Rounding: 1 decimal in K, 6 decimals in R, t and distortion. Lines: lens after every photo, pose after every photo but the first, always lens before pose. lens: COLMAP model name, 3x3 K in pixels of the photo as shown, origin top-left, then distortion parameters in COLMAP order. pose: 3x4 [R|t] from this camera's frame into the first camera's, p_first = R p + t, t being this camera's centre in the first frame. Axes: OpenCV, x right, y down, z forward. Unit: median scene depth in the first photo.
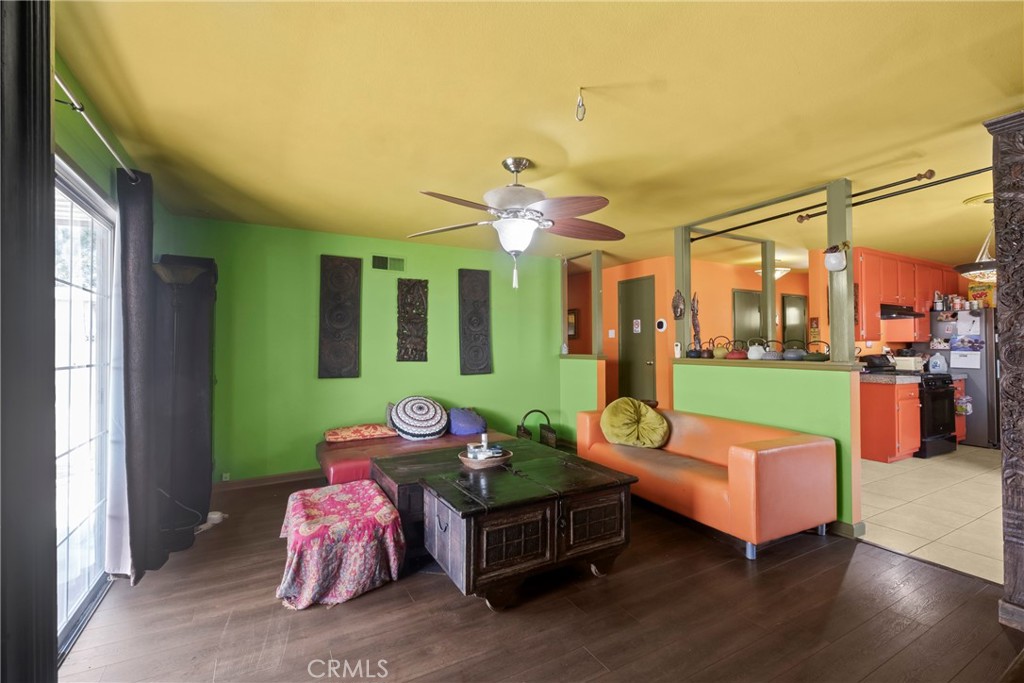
lens RADIAL K [[451.3, 0, 510.6], [0, 451.3, 336.6], [0, 0, 1]] dist [0.006993, -0.006174]
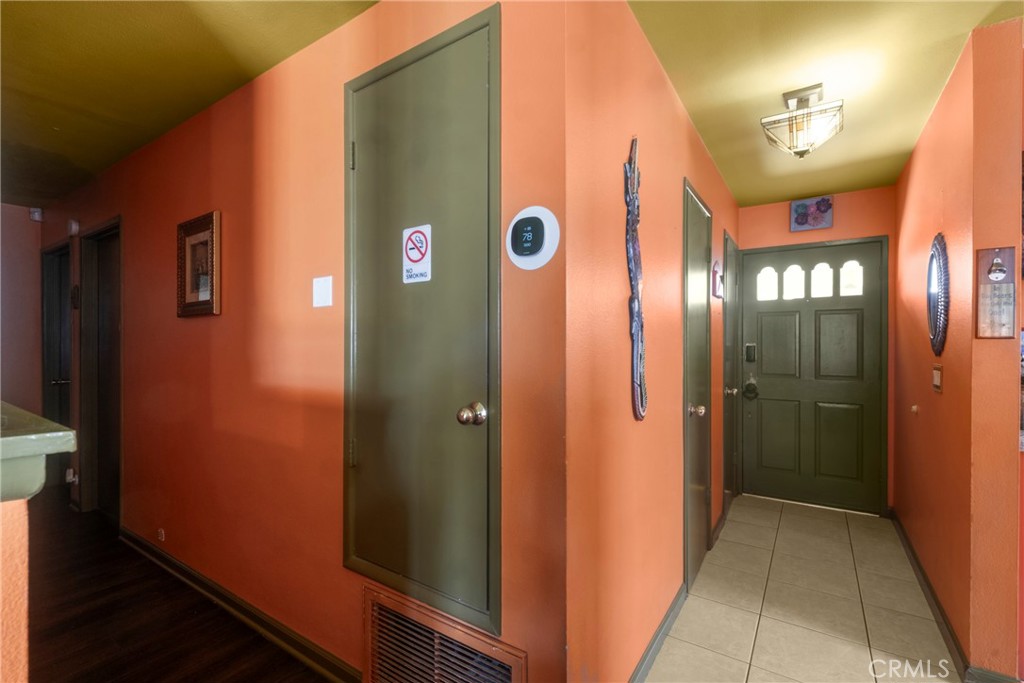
lens RADIAL K [[451.3, 0, 506.9], [0, 451.3, 347.8], [0, 0, 1]] dist [0.006993, -0.006174]
pose [[0.890443, 0.002010, 0.455089, 0.233848], [-0.015564, 0.999540, 0.026038, 0.020242], [-0.454828, -0.030269, 0.890065, 0.836181]]
